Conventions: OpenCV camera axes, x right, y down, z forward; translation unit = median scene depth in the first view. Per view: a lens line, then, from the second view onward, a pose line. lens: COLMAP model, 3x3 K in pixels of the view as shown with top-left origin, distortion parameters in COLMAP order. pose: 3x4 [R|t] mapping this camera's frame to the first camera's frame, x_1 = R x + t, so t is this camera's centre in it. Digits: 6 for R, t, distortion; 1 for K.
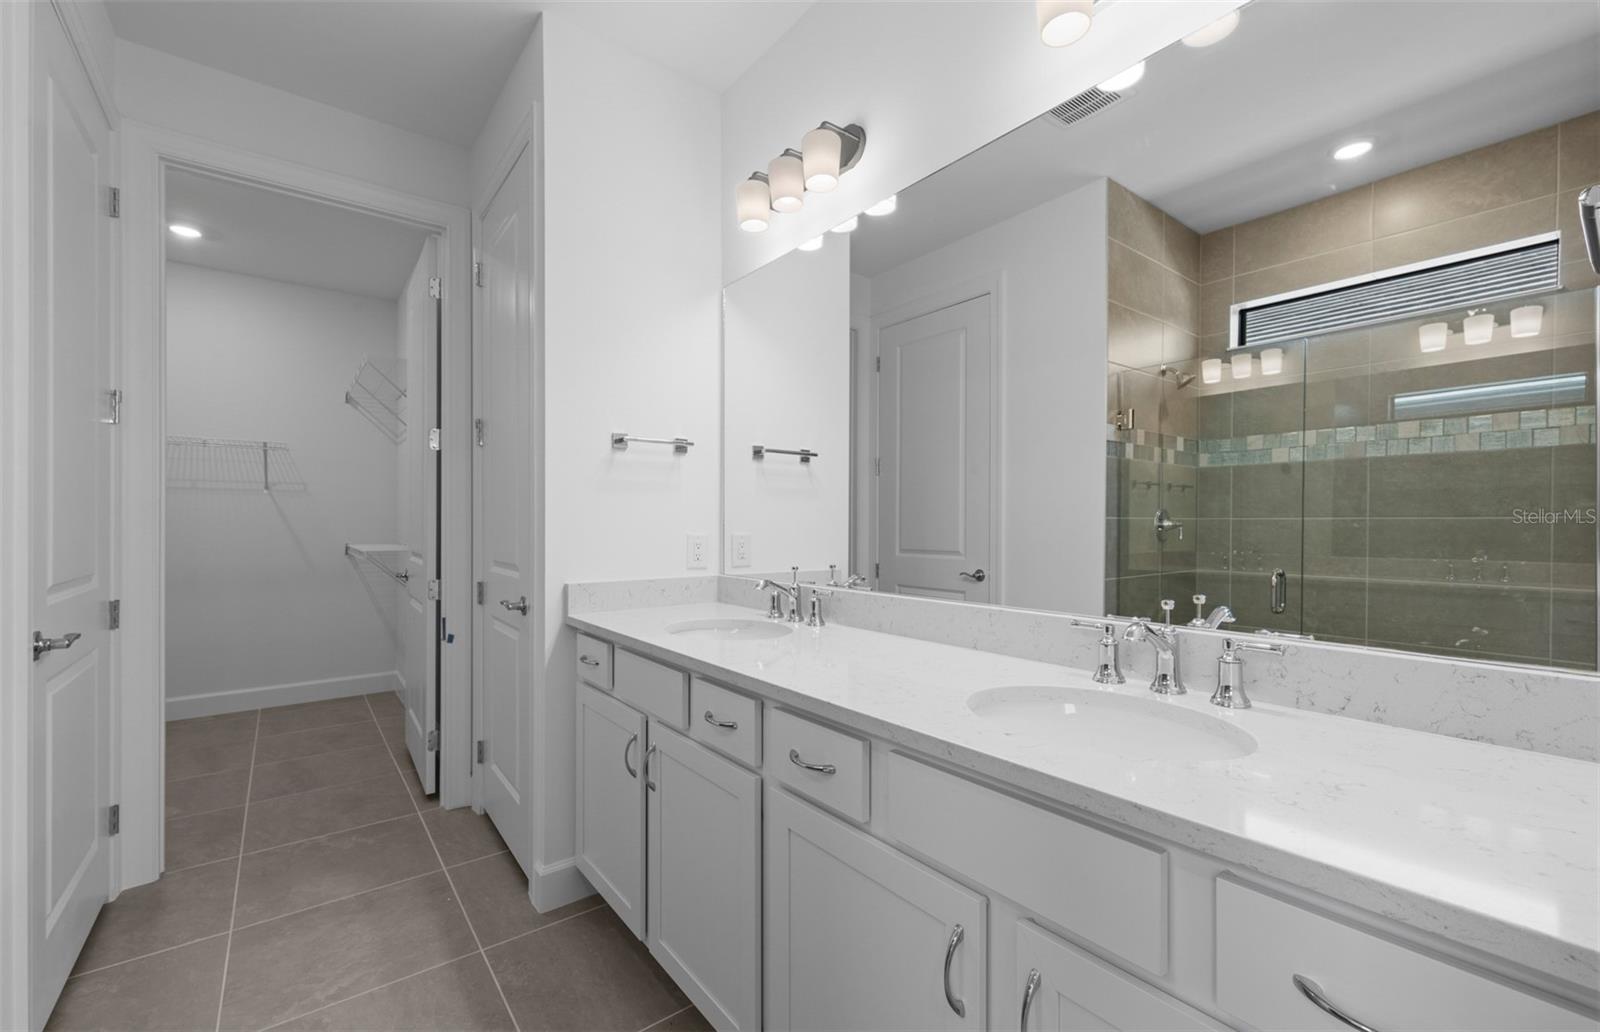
lens RADIAL K [[655.6, 0, 804.9], [0, 655.6, 528.0], [0, 0, 1]] dist [0.004323, -0.000146]
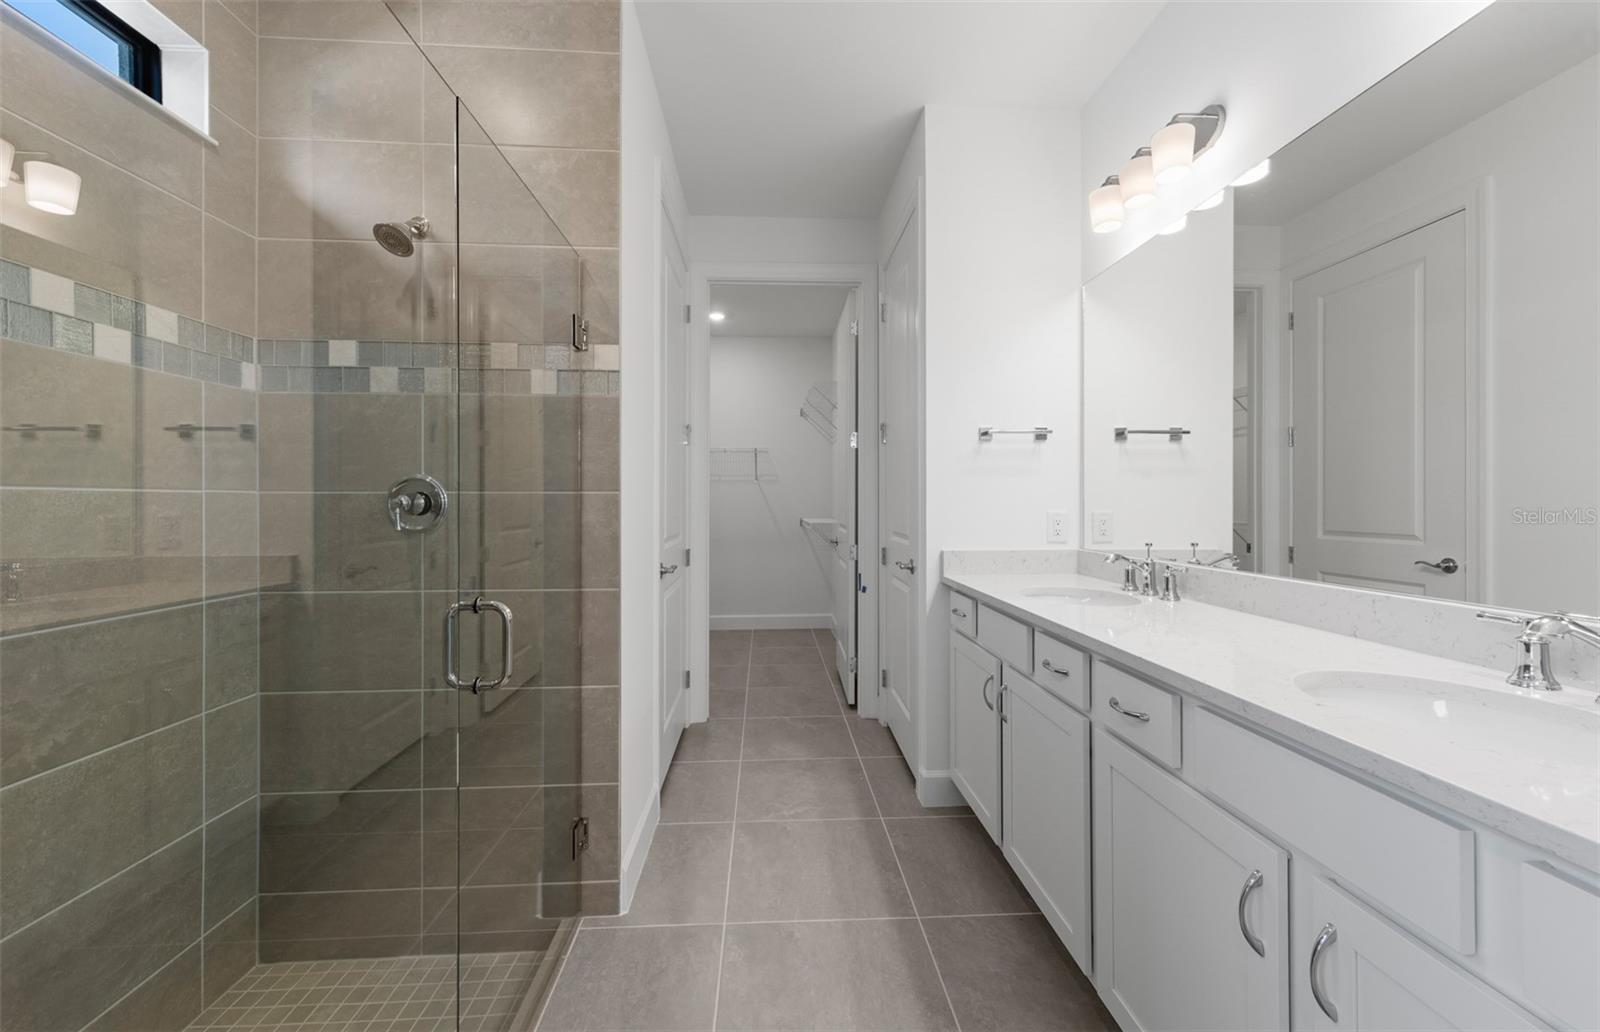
lens RADIAL K [[607.2, 0, 803.7], [0, 607.2, 502.4], [0, 0, 1]] dist [-0.000188, -0.000010]
pose [[0.822041, -0.003920, -0.569414, 0.077377], [0.000018, 0.999976, -0.006858, 0.000644], [0.569428, 0.005627, 0.822022, -0.104268]]
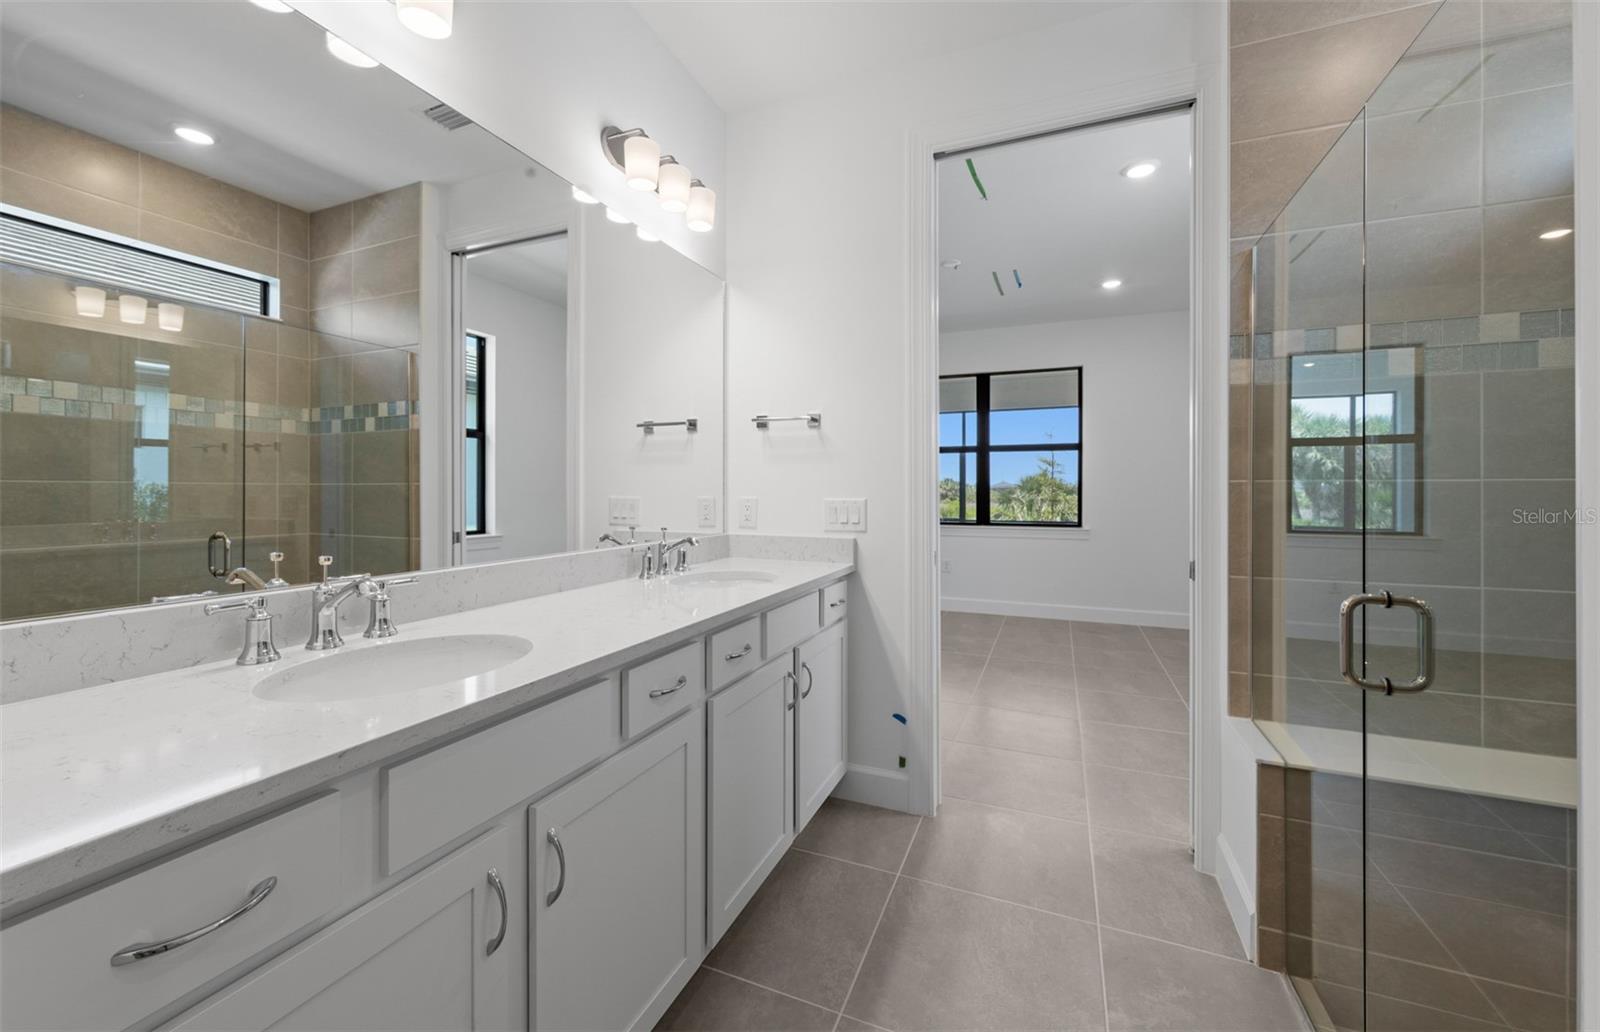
lens RADIAL K [[637.7, 0, 788.6], [0, 637.7, 501.4], [0, 0, 1]] dist [-0.002152, -0.000516]
pose [[-0.478389, -0.014307, 0.878032, -0.986394], [0.002190, 0.999845, 0.017485, -0.001662], [-0.878145, 0.010288, -0.478283, 1.225516]]
